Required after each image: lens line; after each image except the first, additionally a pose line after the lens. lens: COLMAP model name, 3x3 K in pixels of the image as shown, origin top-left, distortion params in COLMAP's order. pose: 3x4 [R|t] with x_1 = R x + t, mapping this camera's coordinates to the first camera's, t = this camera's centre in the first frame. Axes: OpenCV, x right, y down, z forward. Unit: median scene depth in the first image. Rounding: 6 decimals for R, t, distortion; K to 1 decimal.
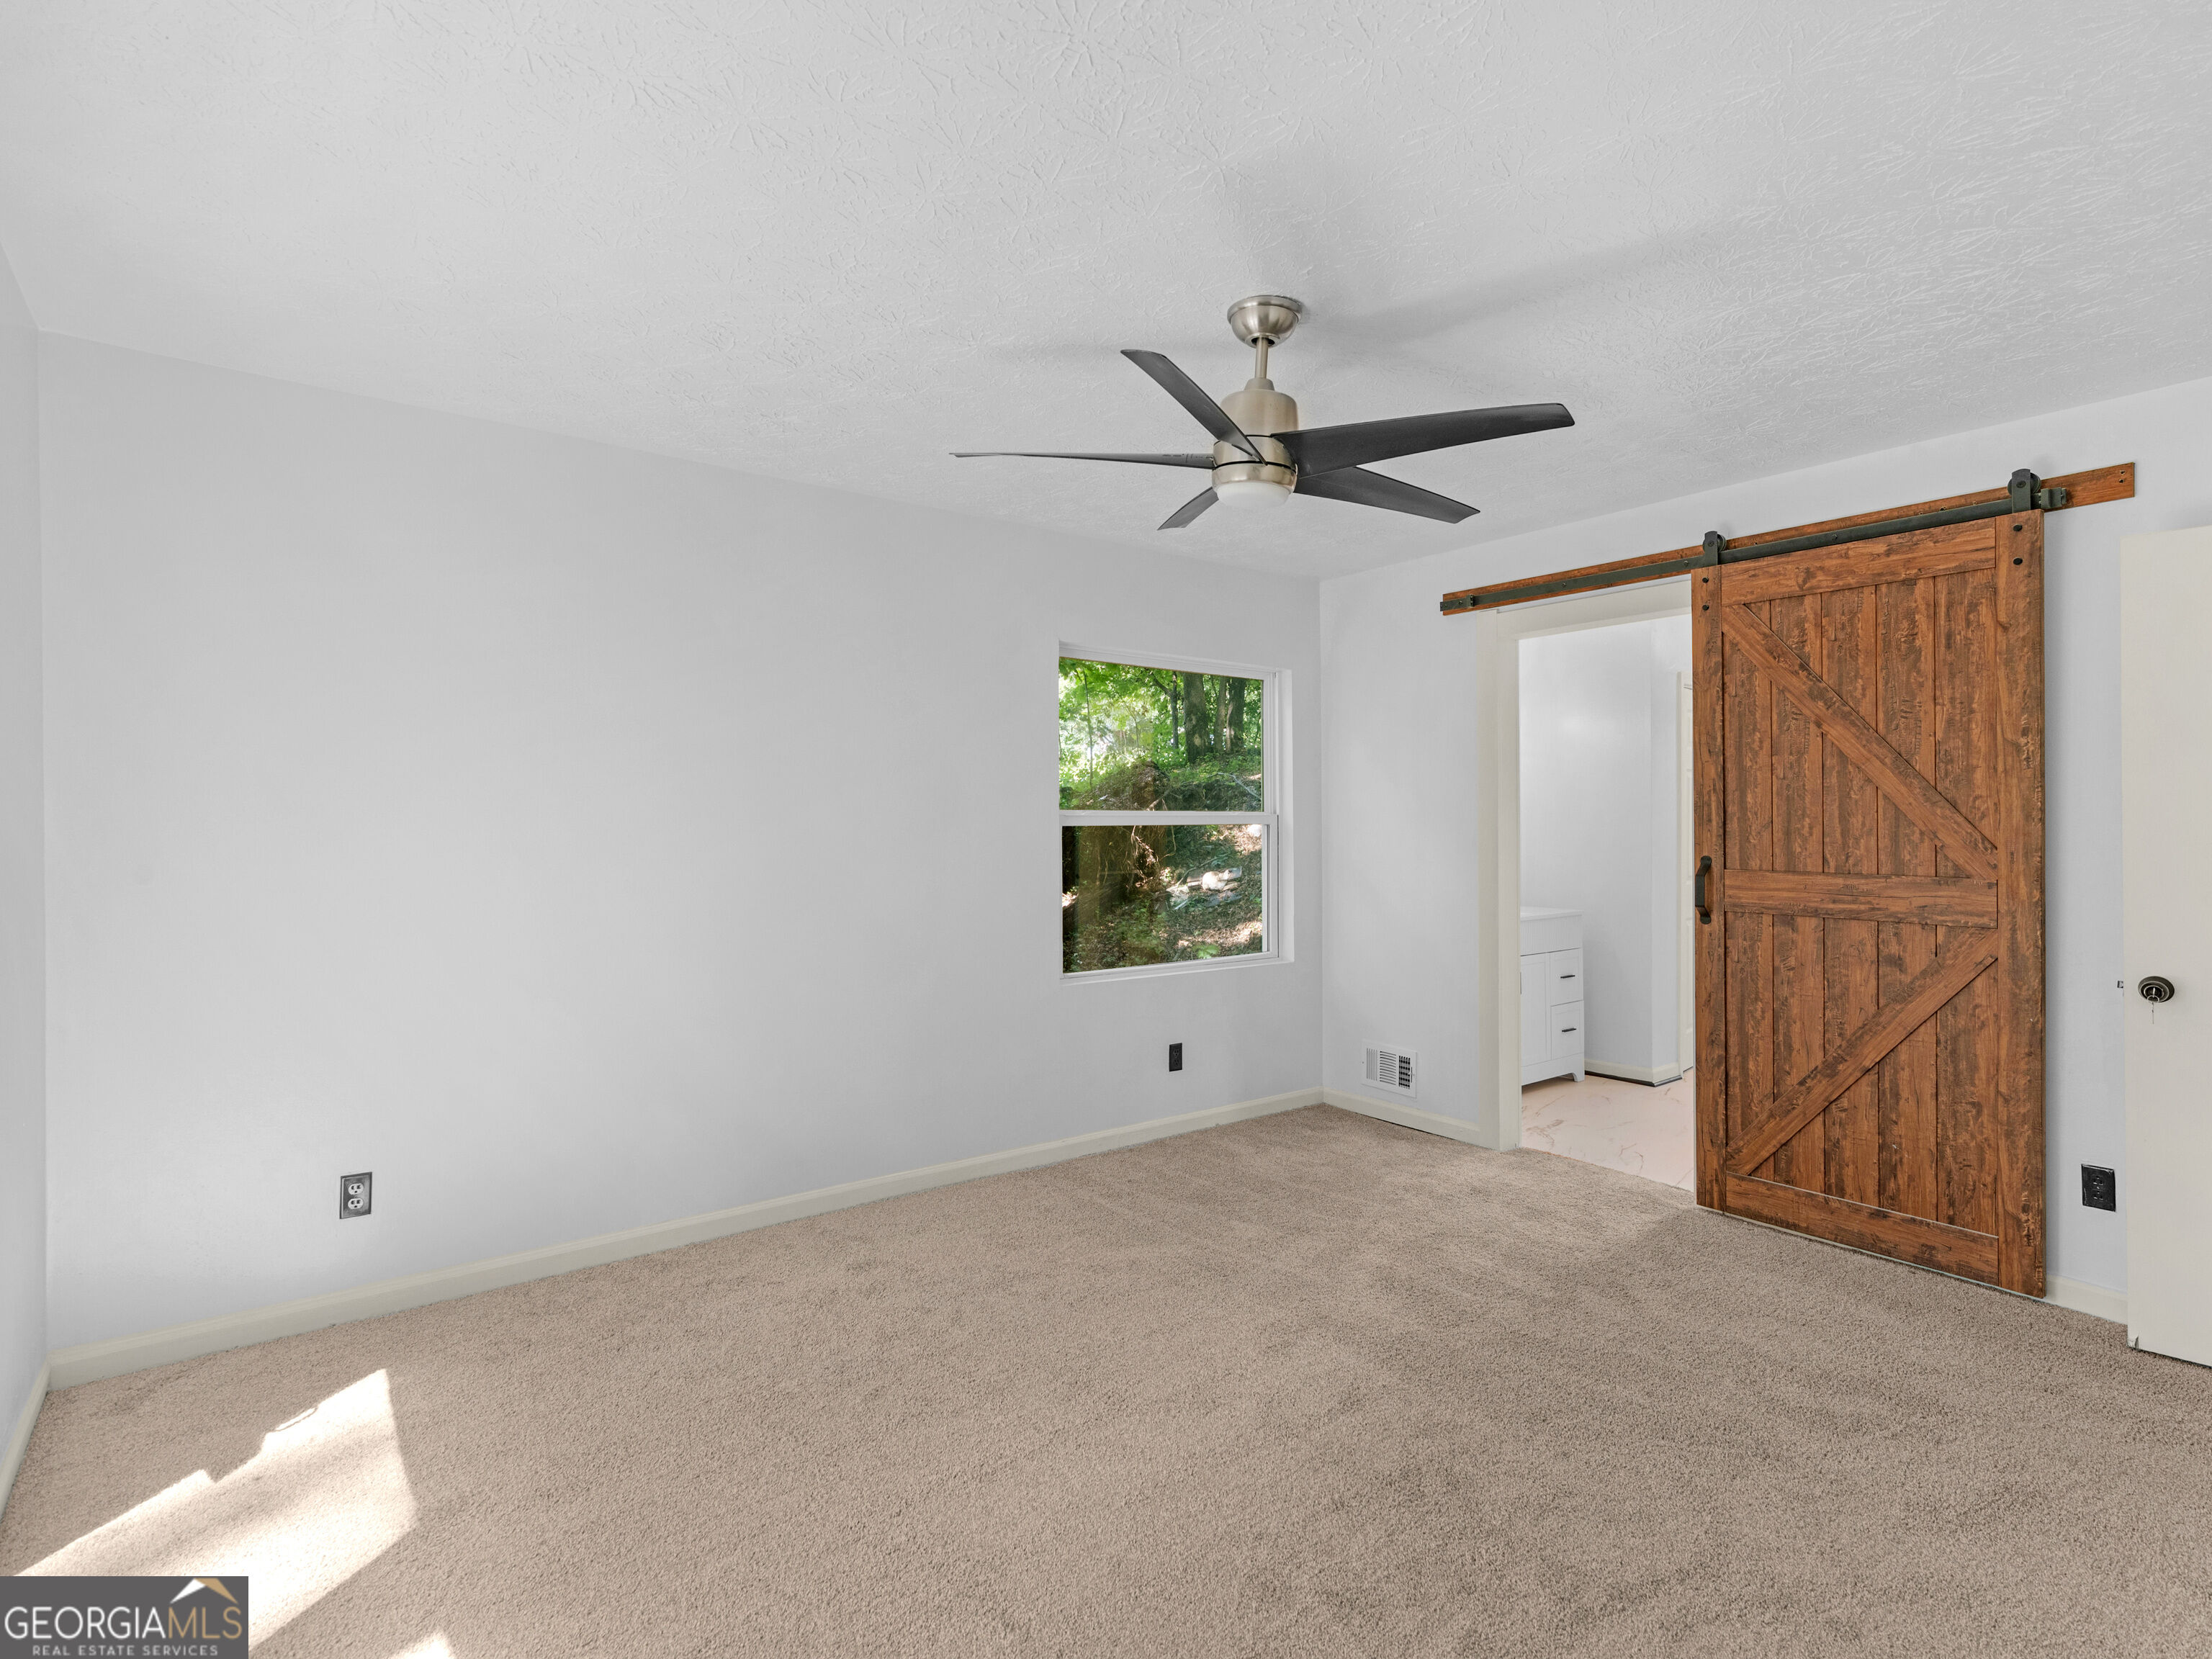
lens RADIAL K [[1127.8, 0, 1104.7], [0, 1127.8, 823.0], [0, 0, 1]] dist [0.014175, -0.002695]
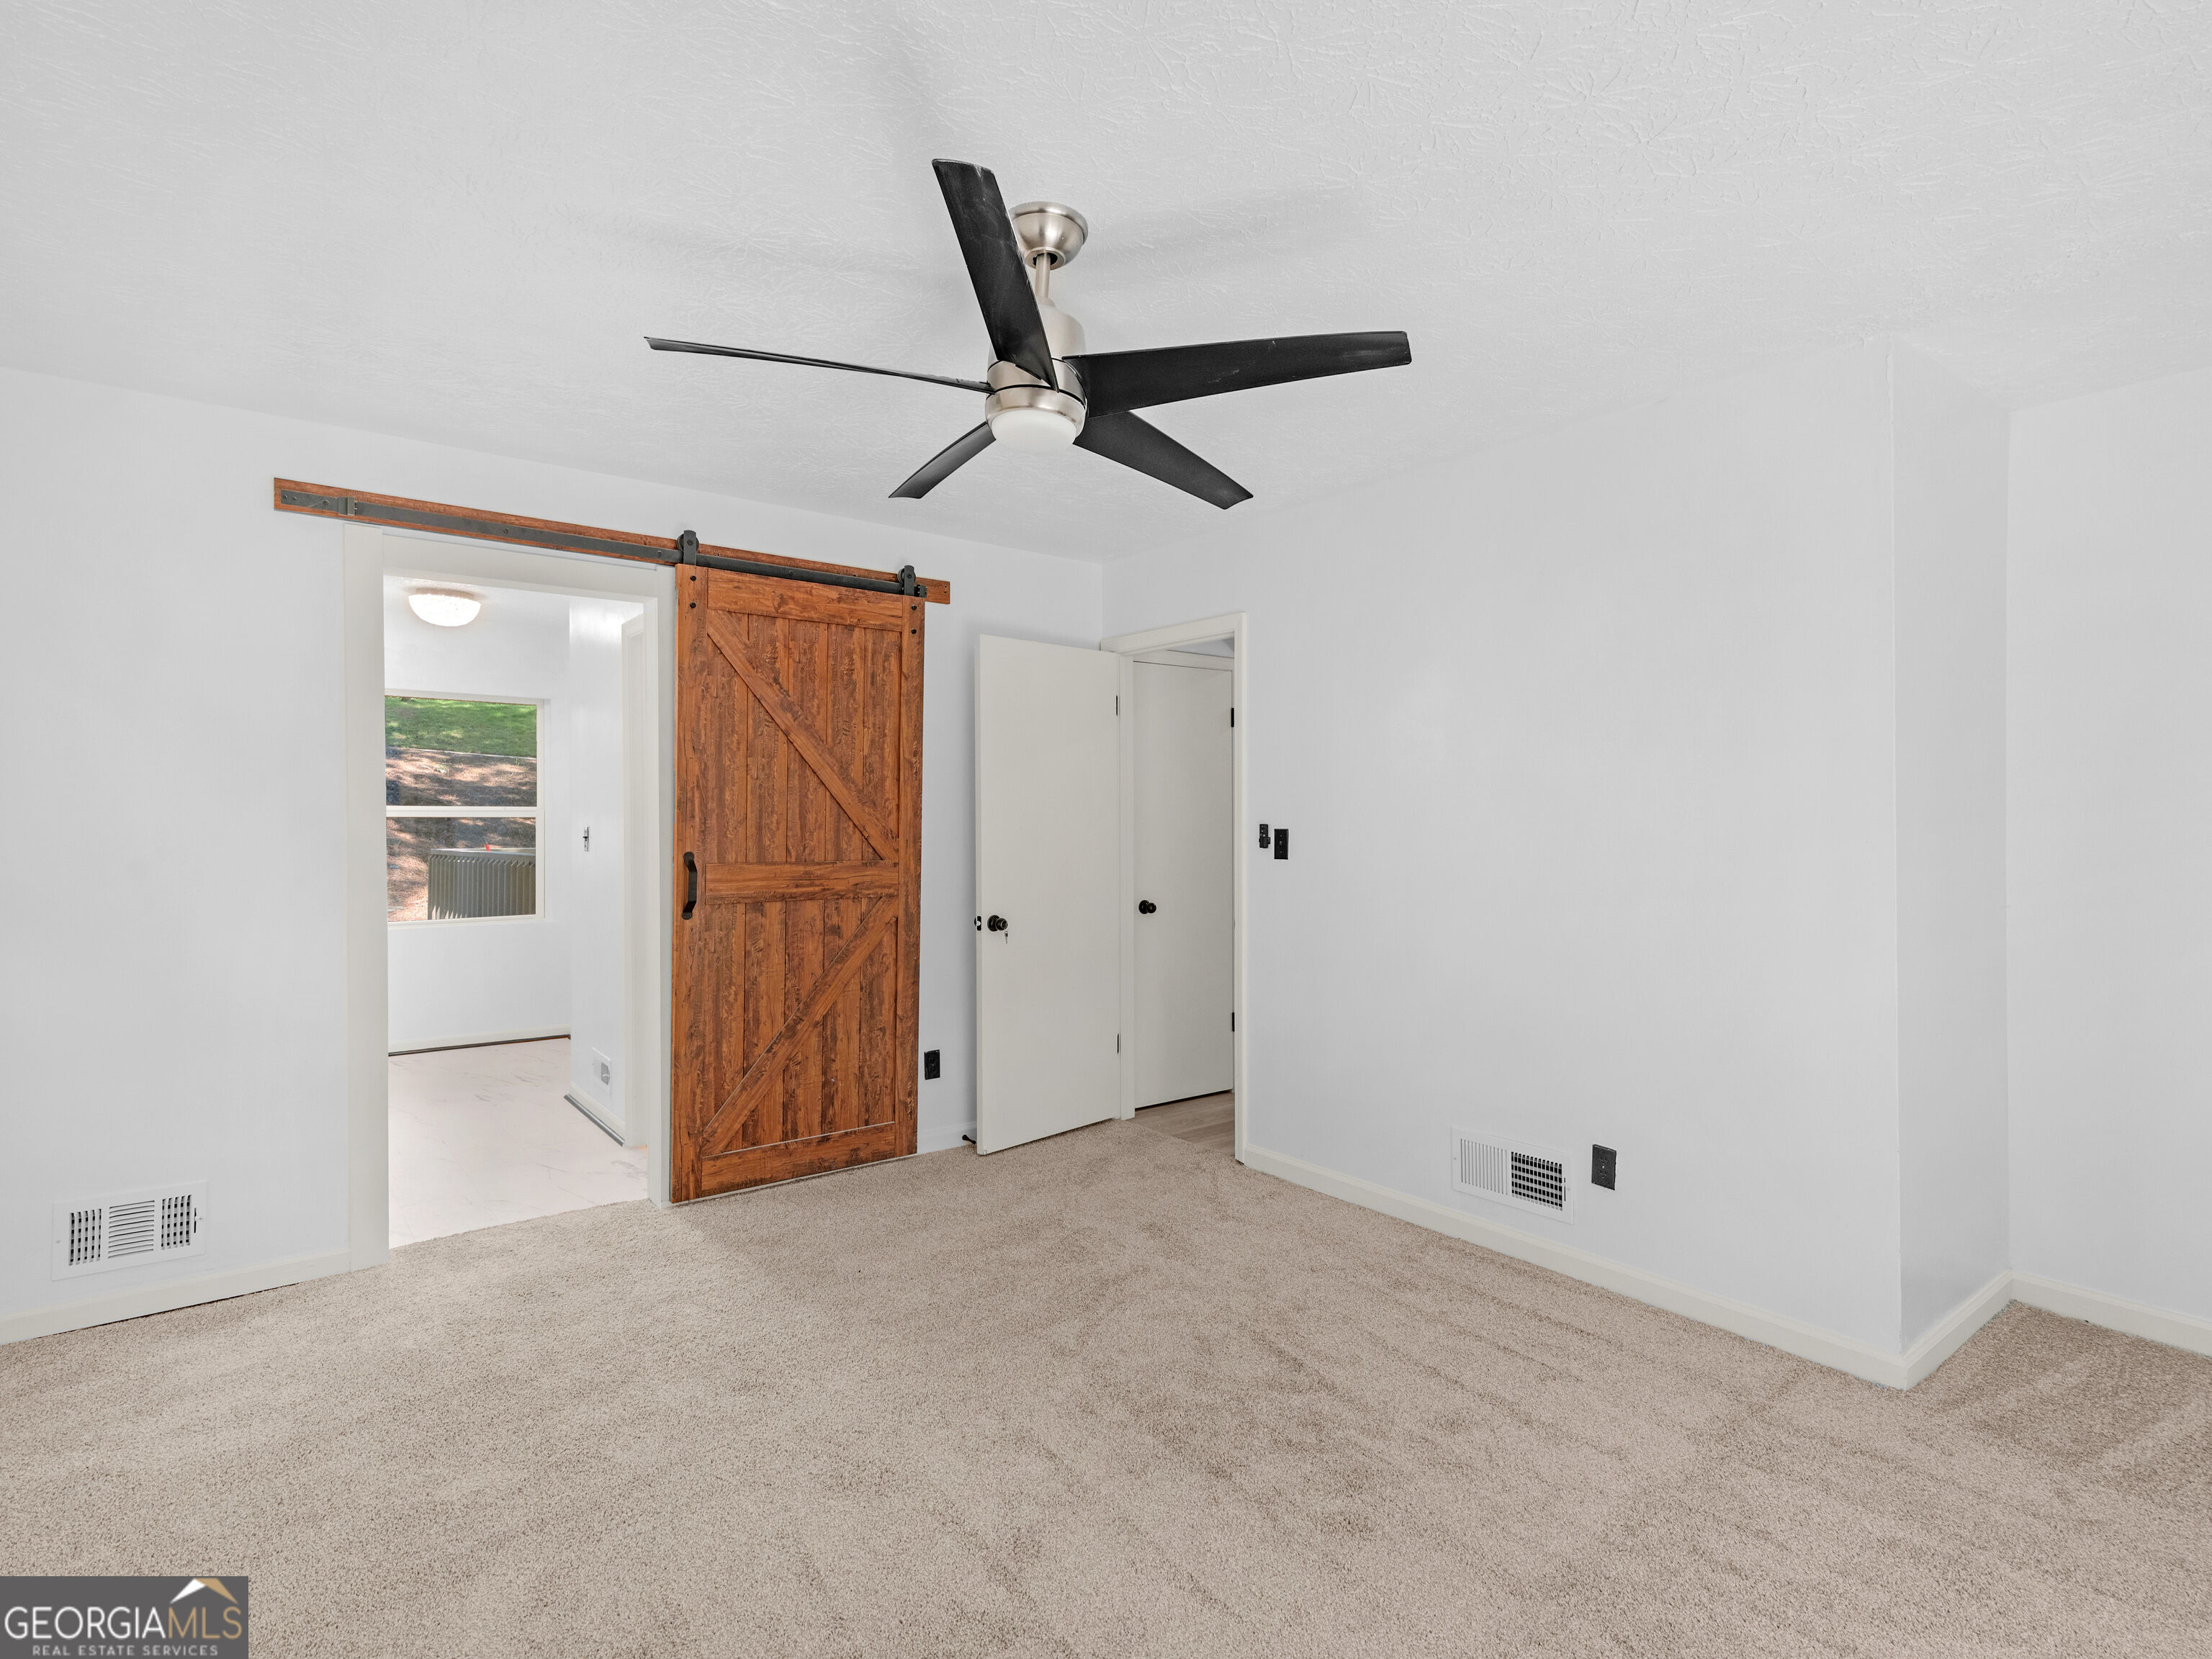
lens RADIAL K [[1127.8, 0, 1107.5], [0, 1127.8, 821.5], [0, 0, 1]] dist [0.014175, -0.002695]
pose [[-0.030520, -0.004065, 0.999526, -0.528809], [0.000878, 0.999991, 0.004094, -0.001688], [-0.999534, 0.001003, -0.030517, 0.719114]]
